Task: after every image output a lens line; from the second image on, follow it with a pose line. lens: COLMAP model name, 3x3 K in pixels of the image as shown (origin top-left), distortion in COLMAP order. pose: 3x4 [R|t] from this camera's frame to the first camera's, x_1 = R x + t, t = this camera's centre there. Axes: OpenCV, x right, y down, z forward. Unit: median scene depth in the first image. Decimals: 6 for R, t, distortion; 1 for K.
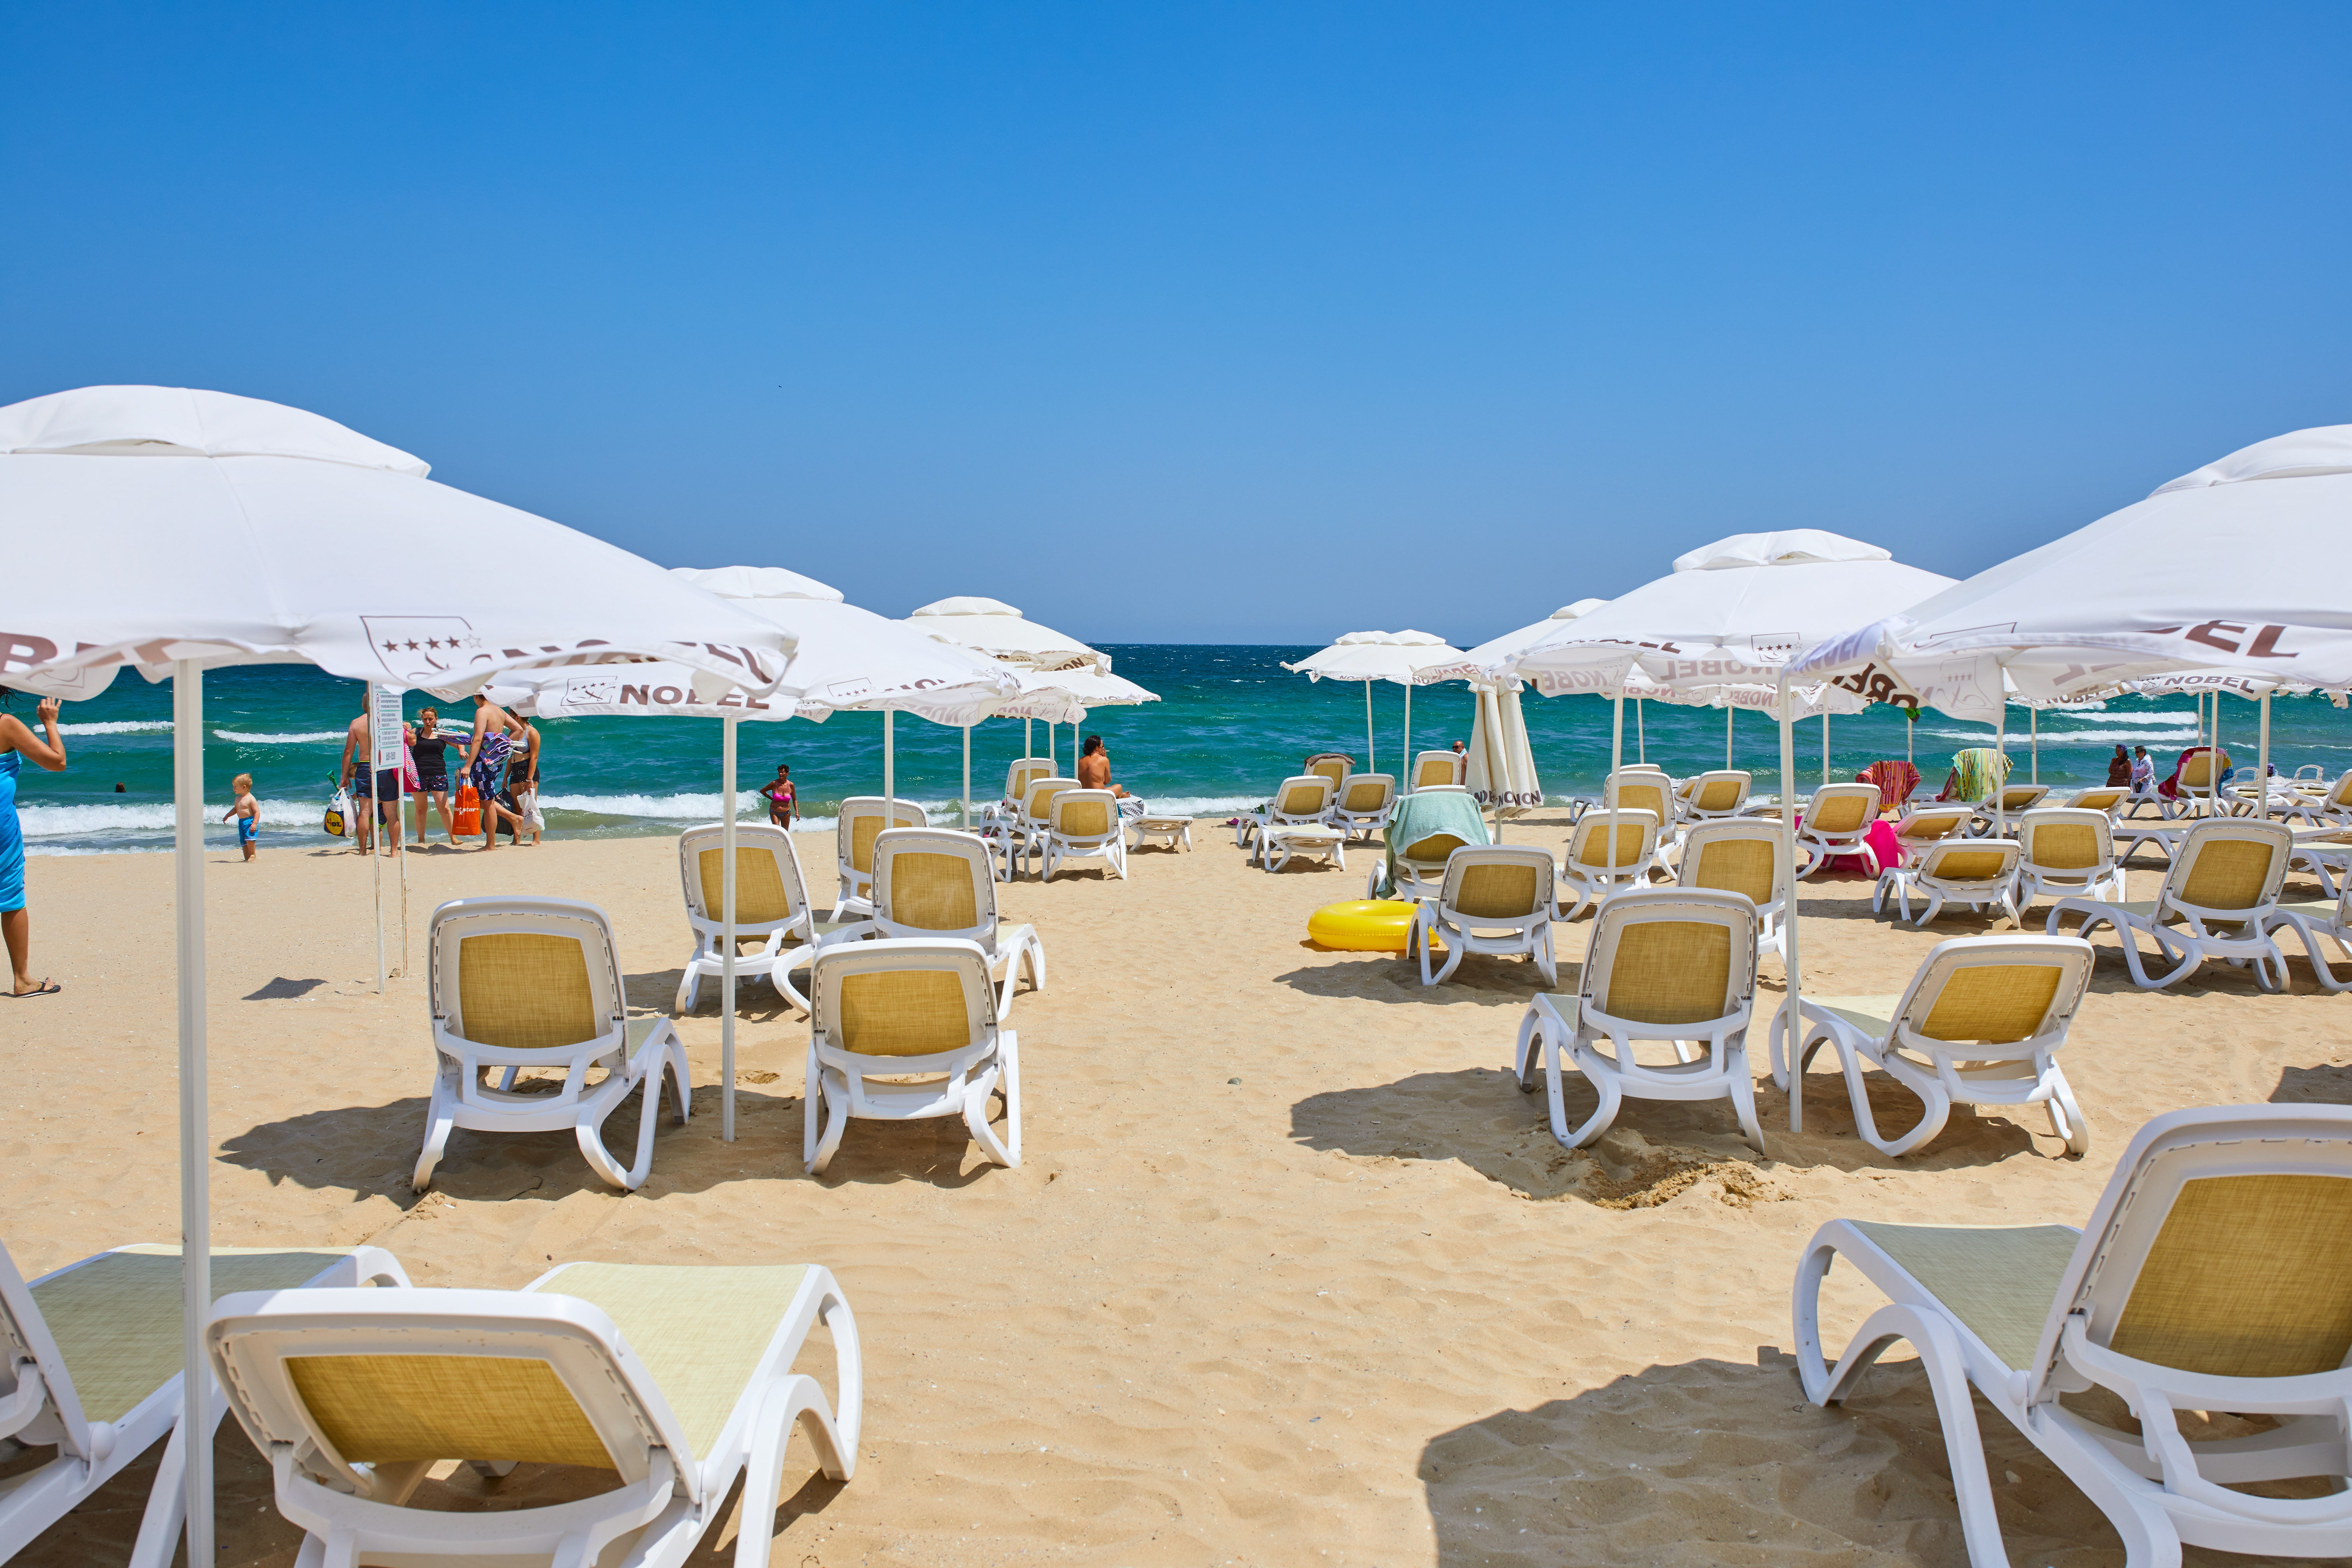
lens RADIAL K [[2423.4, 0, 1176.0], [0, 2423.4, 784.0], [0, 0, 1]] dist [-0.081394, -0.007694]
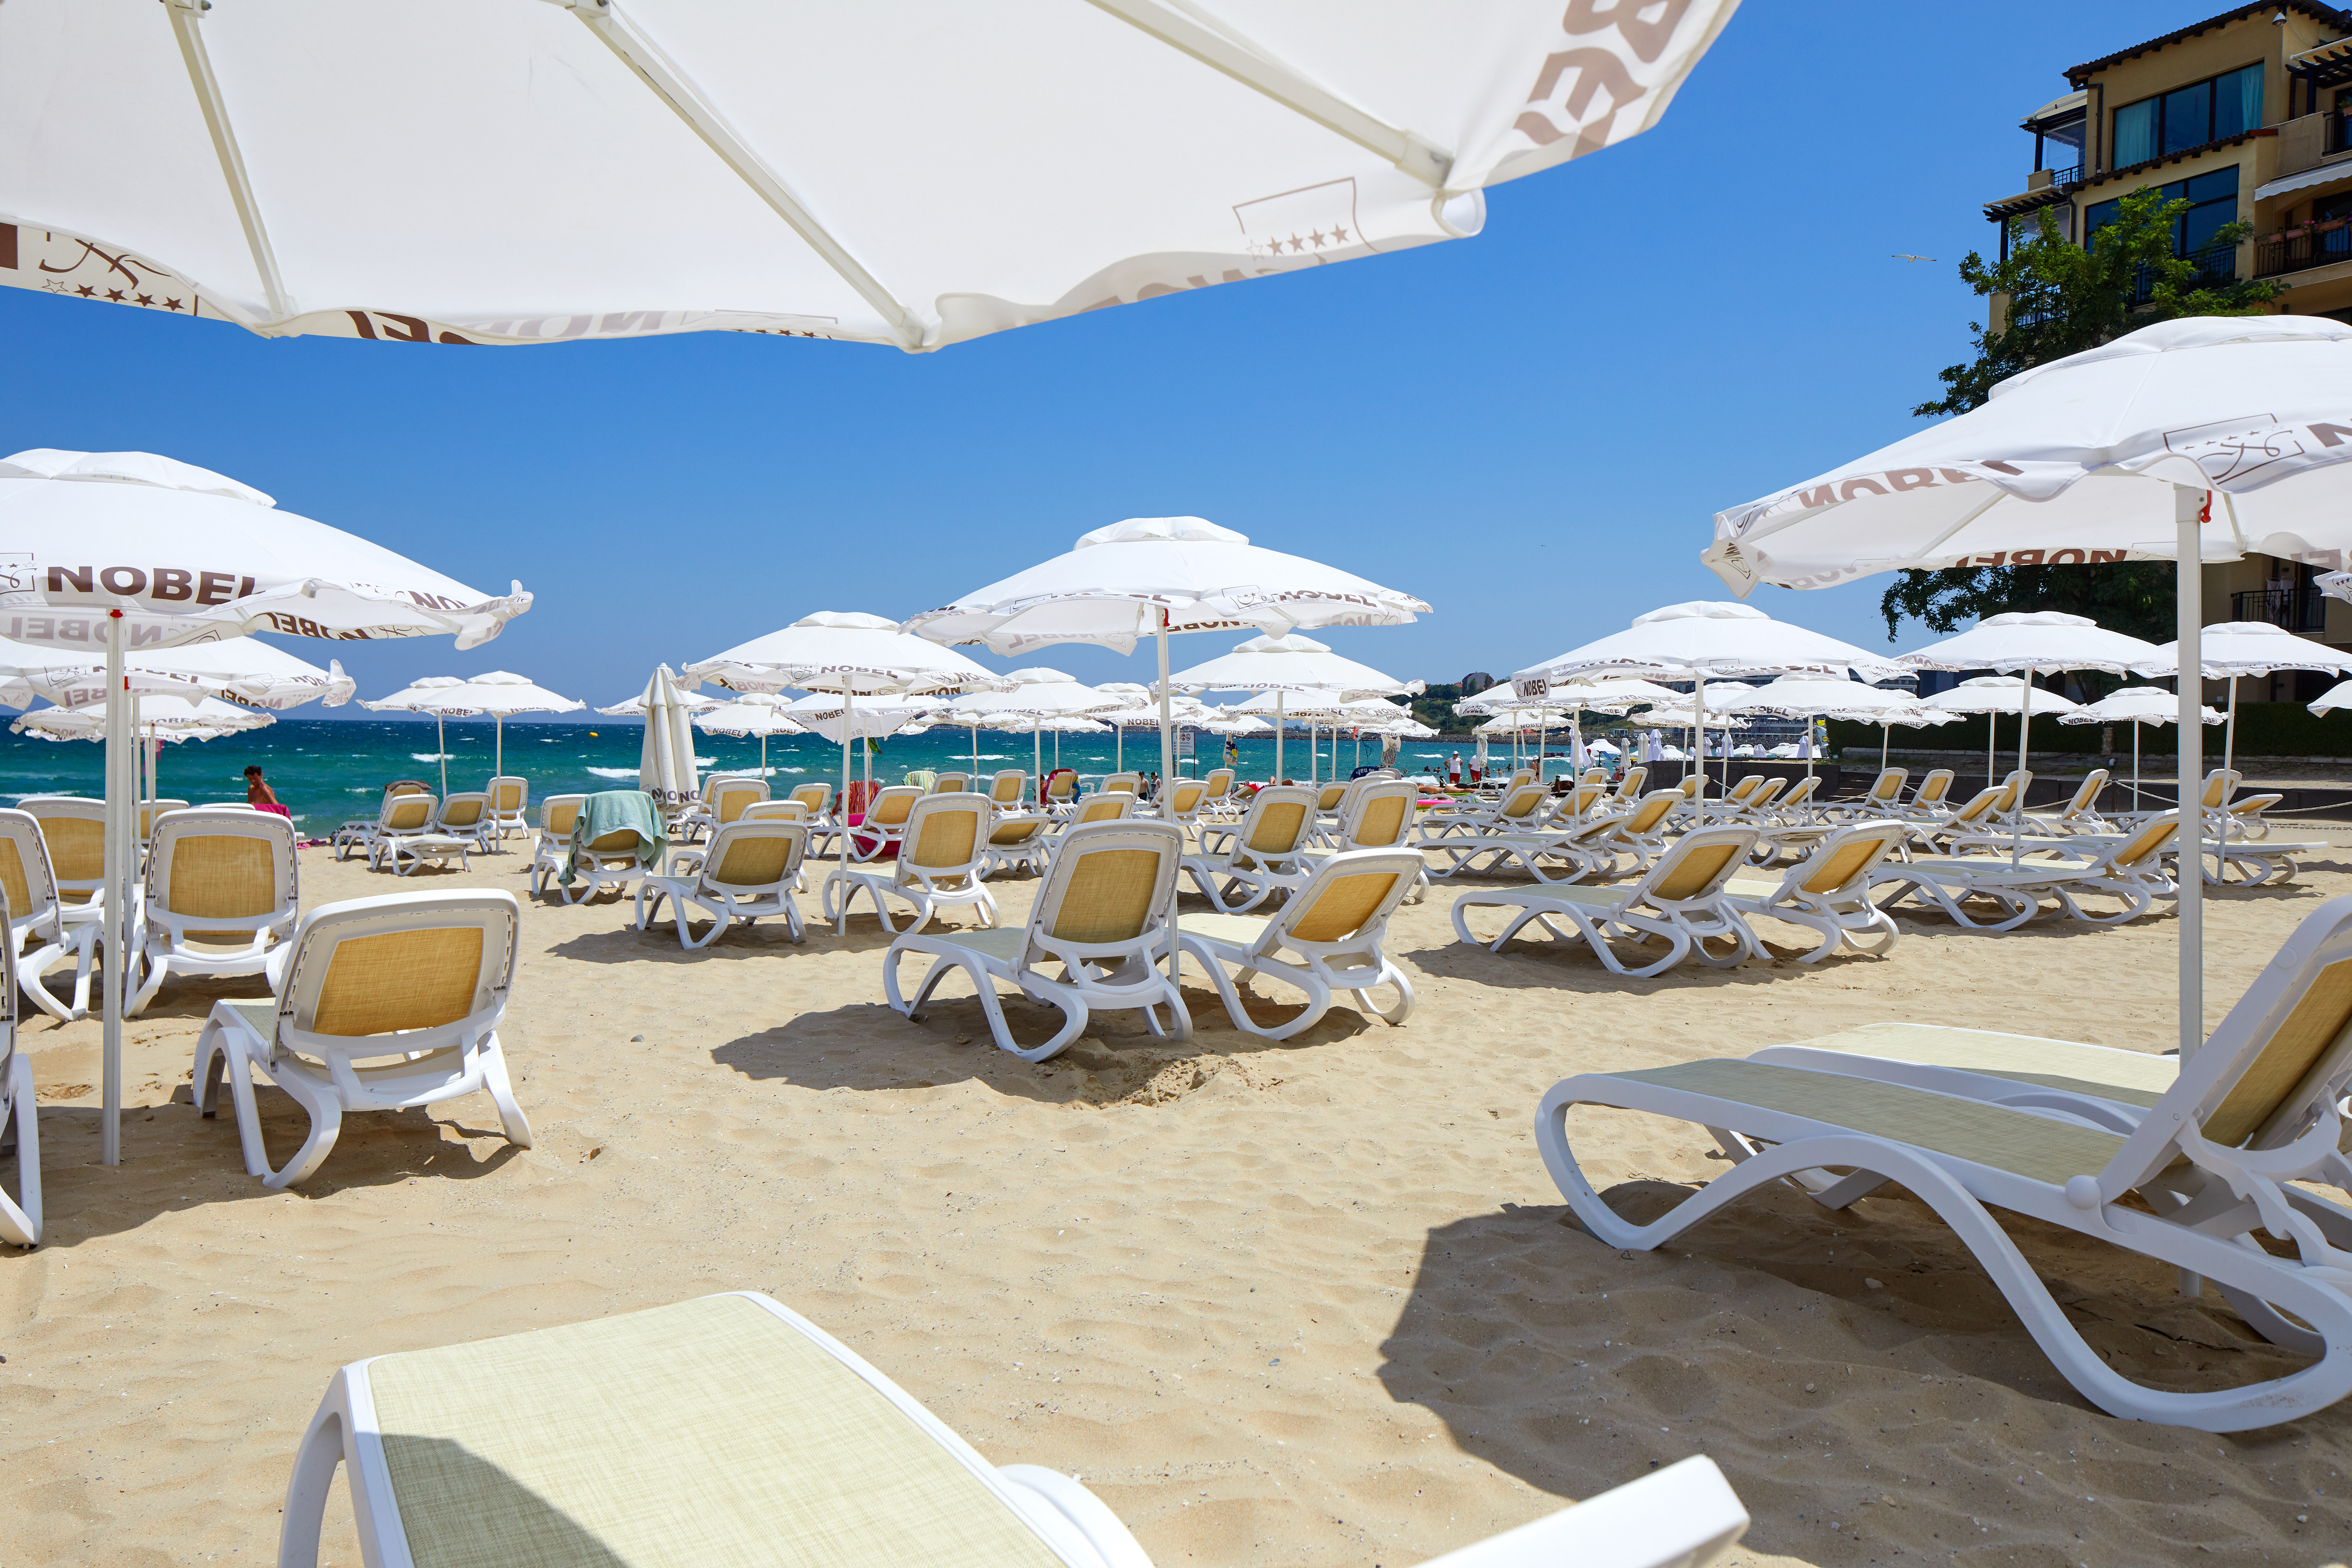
lens RADIAL K [[1644.6, 0, 1176.0], [0, 1644.6, 784.0], [0, 0, 1]] dist [-0.019830, -0.004306]
pose [[0.822464, -0.012607, 0.568677, -0.222046], [0.029865, 0.999332, -0.021040, 0.045938], [-0.568032, 0.034288, 0.822292, 0.373527]]
